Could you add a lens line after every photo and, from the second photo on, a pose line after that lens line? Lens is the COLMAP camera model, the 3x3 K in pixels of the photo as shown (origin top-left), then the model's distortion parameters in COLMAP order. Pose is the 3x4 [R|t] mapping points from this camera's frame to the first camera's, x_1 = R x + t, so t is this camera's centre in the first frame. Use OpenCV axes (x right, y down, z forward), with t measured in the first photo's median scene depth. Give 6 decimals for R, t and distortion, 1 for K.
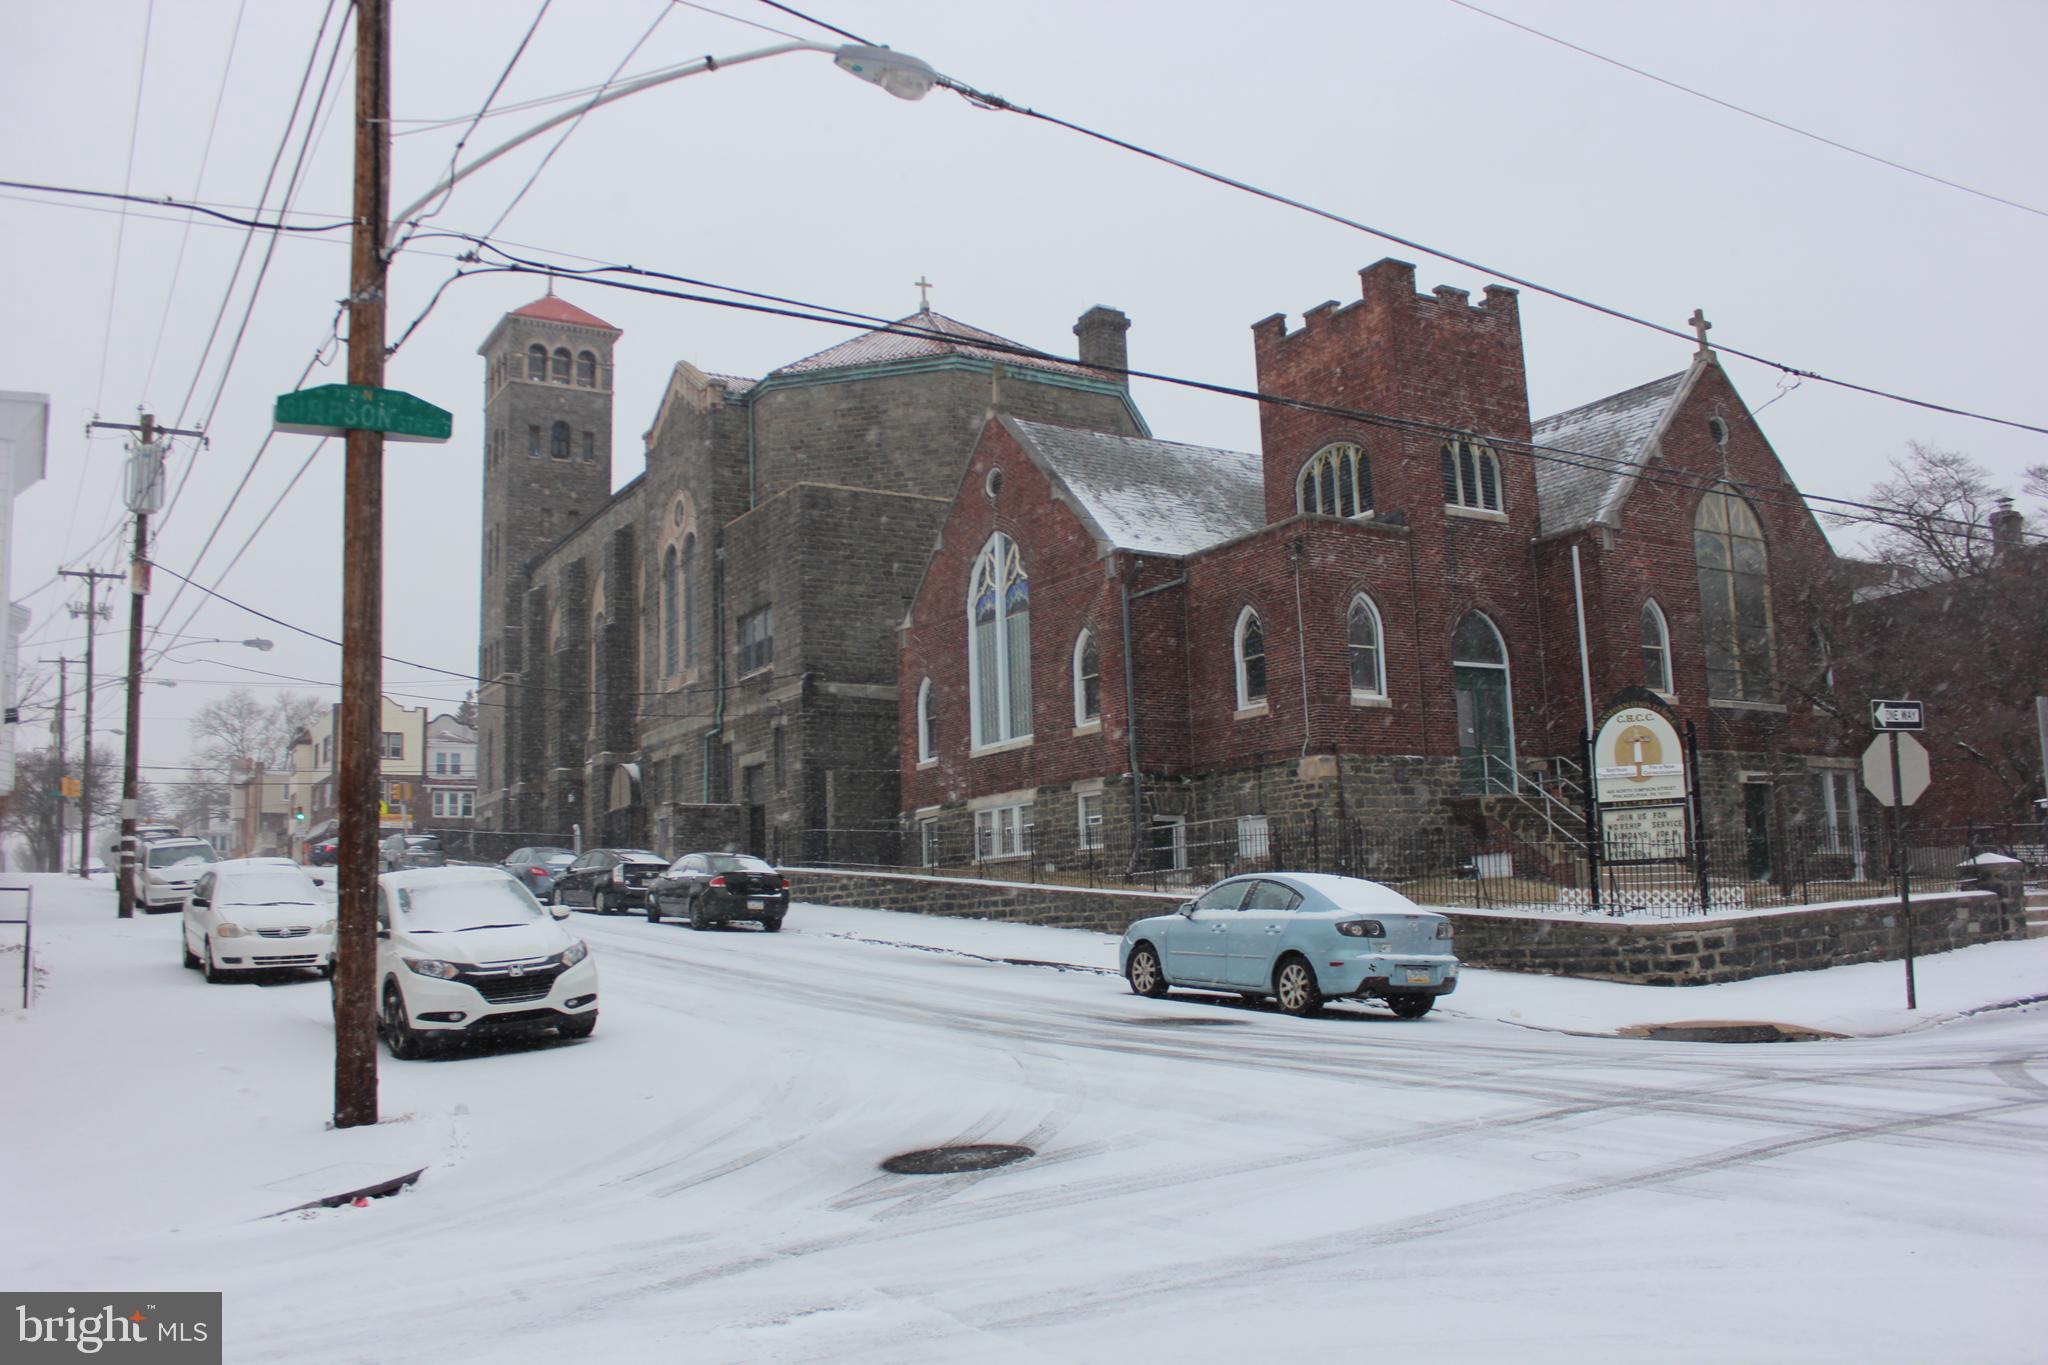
lens RADIAL K [[1696.0, 0, 1023.6], [0, 1696.0, 698.9], [0, 0, 1]] dist [-0.168224, 0.149342]
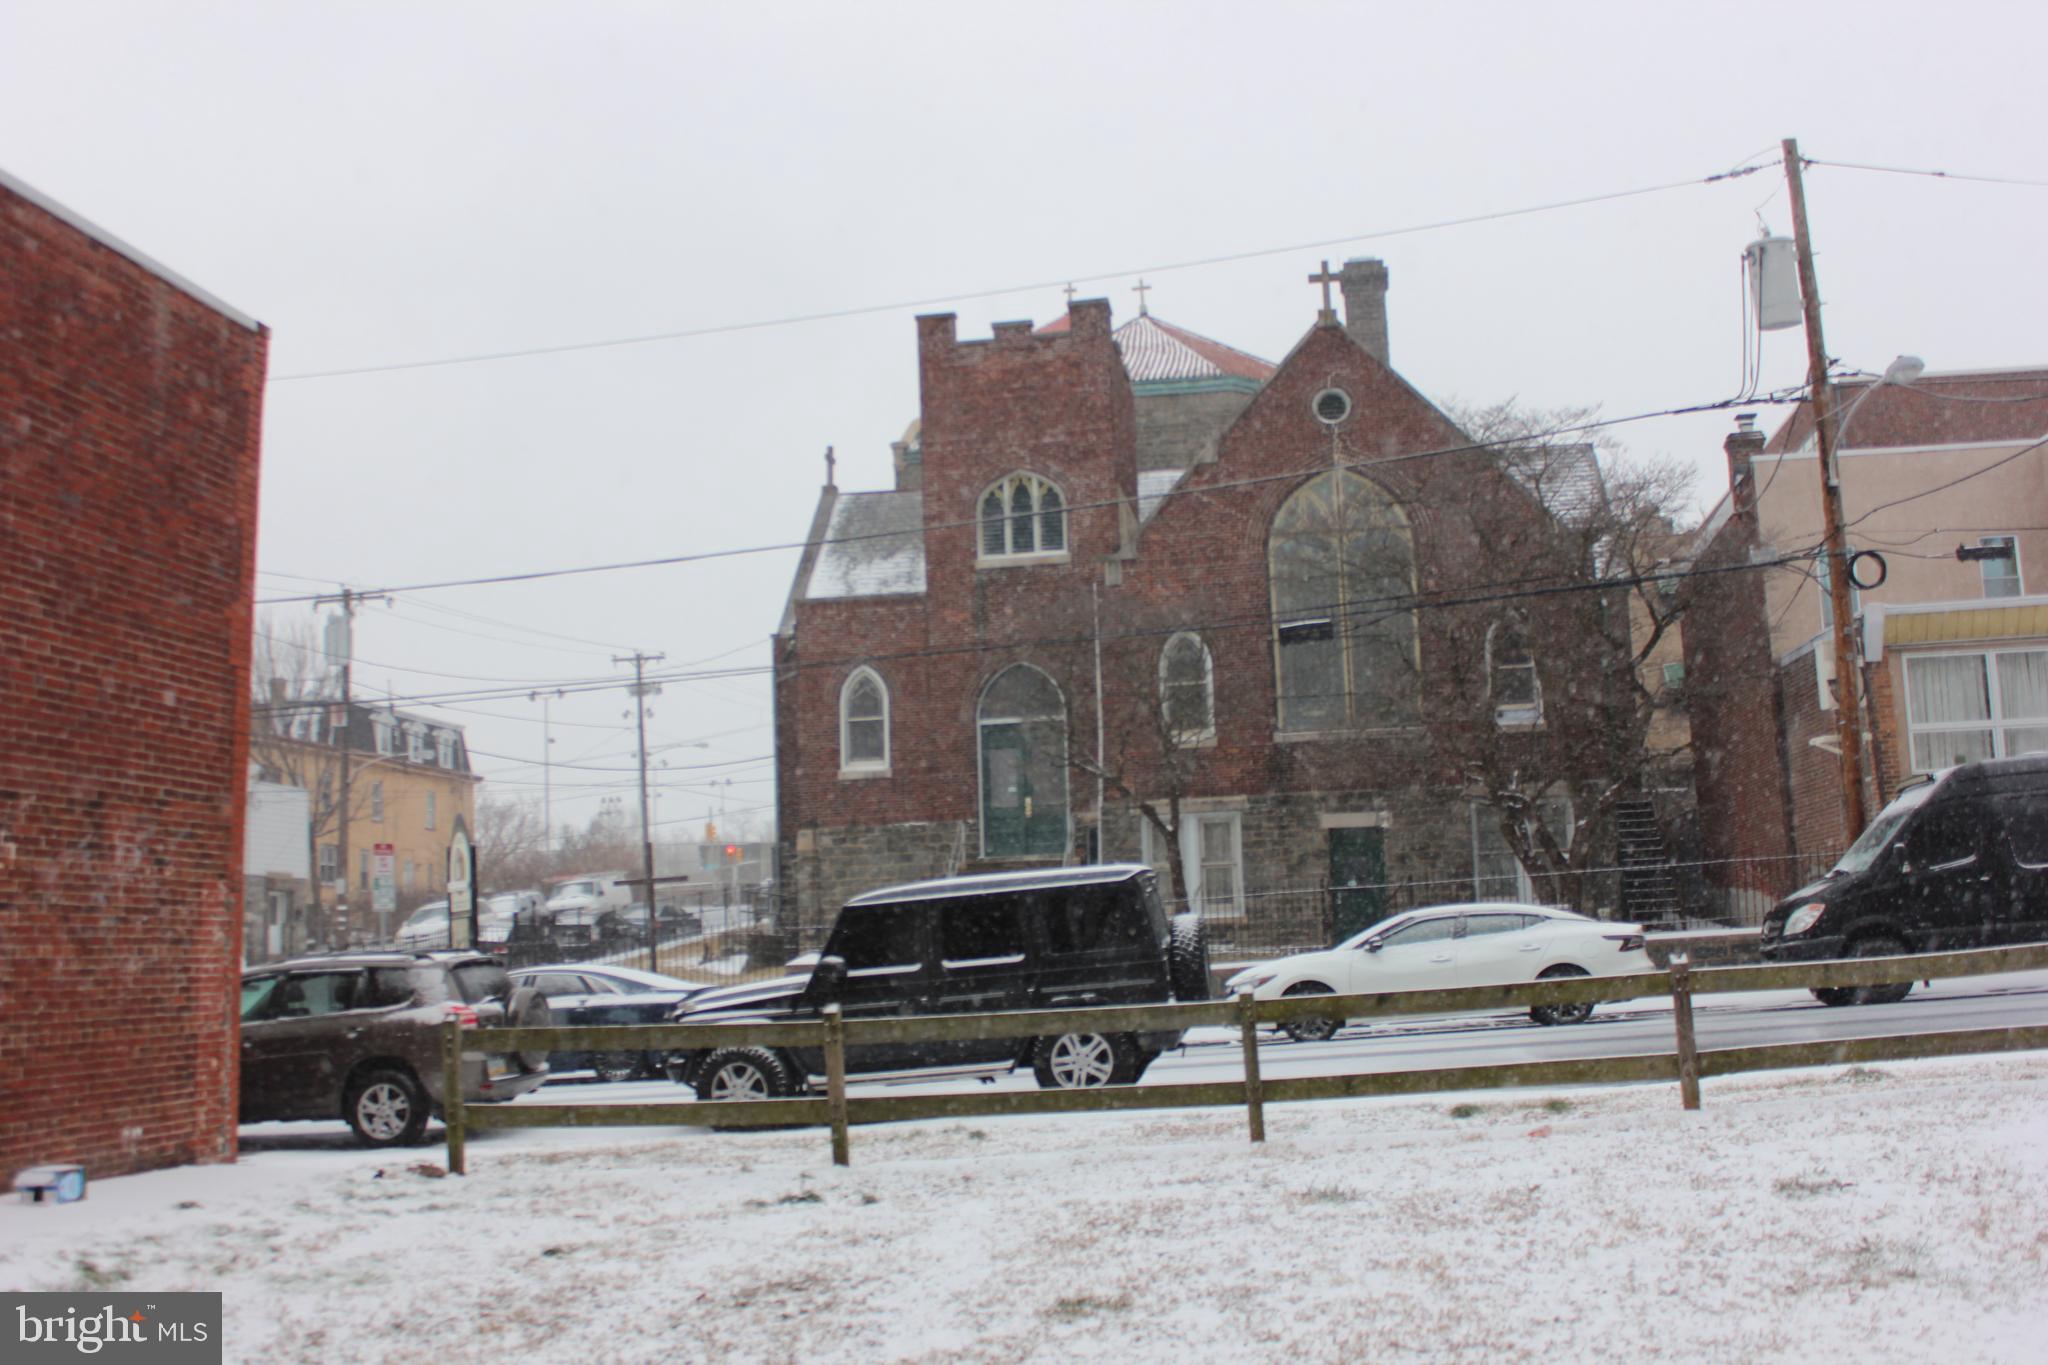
lens RADIAL K [[2010.9, 0, 1029.0], [0, 2010.9, 685.0], [0, 0, 1]] dist [-0.095020, 0.008591]
pose [[0.769050, -0.083023, -0.633774, 0.983985], [0.098336, 0.995092, -0.011030, -0.026330], [0.631580, -0.053840, 0.773439, 0.108411]]
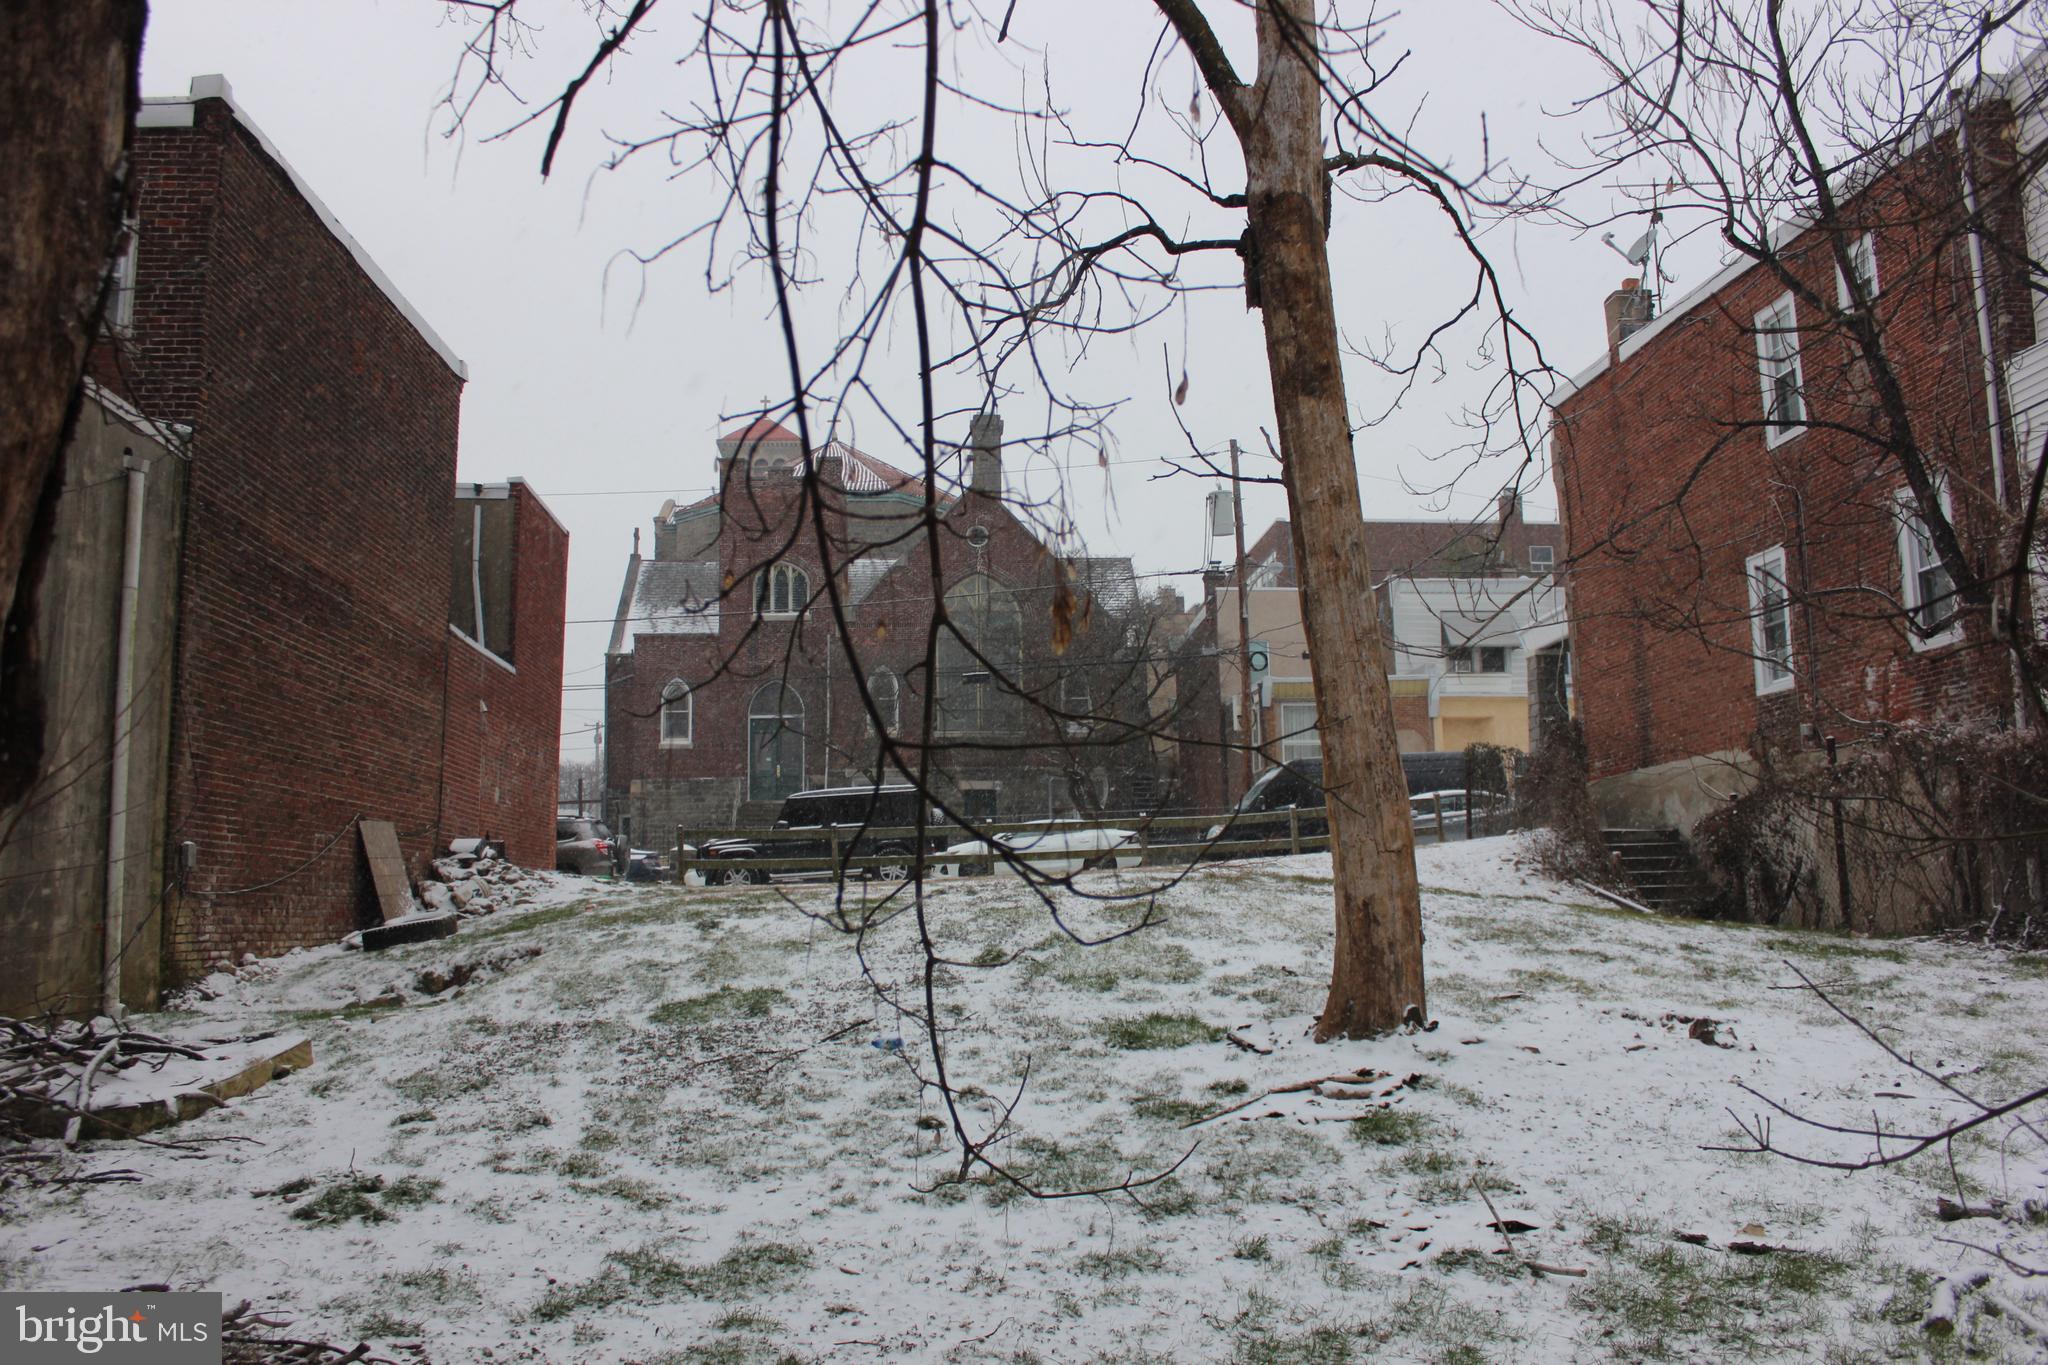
lens RADIAL K [[1696.0, 0, 1023.6], [0, 1696.0, 698.9], [0, 0, 1]] dist [-0.168224, 0.149342]
pose [[0.888947, -0.042404, -0.456043, 1.157693], [0.051837, 0.998622, 0.008189, -0.036600], [0.455067, -0.030919, 0.889920, -0.276489]]
